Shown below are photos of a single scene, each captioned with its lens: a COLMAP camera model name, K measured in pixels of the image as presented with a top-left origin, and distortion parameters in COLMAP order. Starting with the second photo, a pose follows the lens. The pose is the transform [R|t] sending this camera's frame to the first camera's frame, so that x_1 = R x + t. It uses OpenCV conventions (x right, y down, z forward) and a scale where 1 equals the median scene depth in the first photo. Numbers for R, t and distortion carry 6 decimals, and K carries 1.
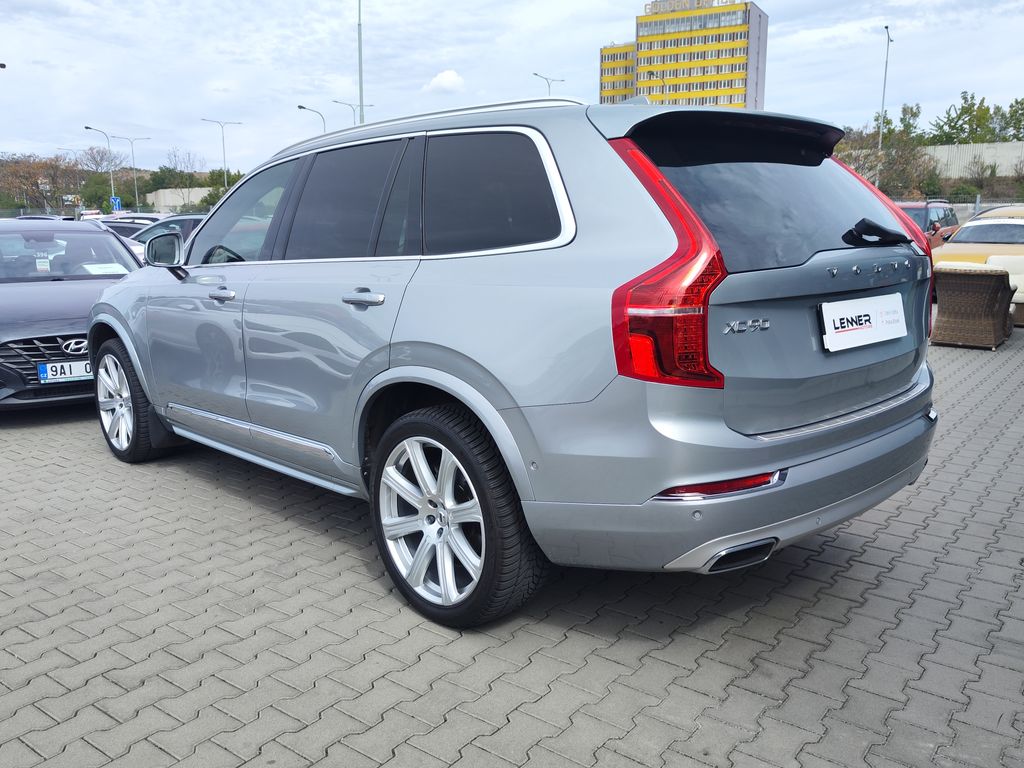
lens RADIAL K [[871.0, 0, 509.3], [0, 871.0, 411.3], [0, 0, 1]] dist [-0.003225, 0.003336]
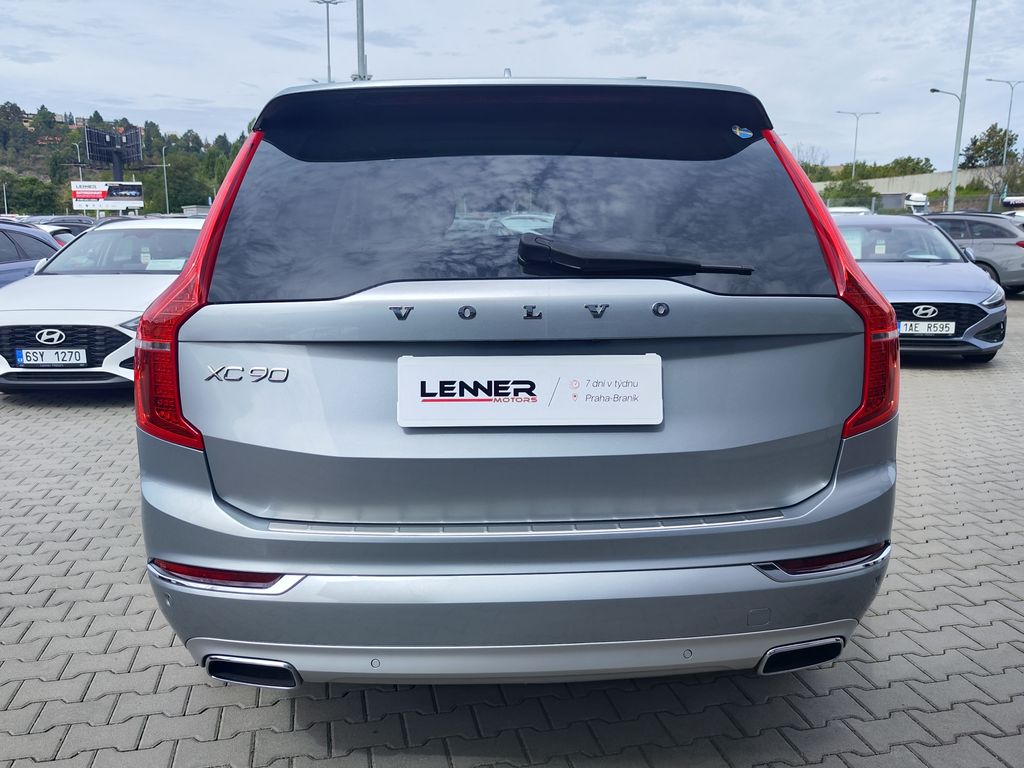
lens RADIAL K [[871.0, 0, 509.3], [0, 871.0, 411.3], [0, 0, 1]] dist [-0.003225, 0.003336]
pose [[0.772699, 0.130614, -0.621189, 0.778501], [-0.126571, 0.990653, 0.050857, -0.112407], [0.622026, 0.039328, 0.782009, 0.417439]]
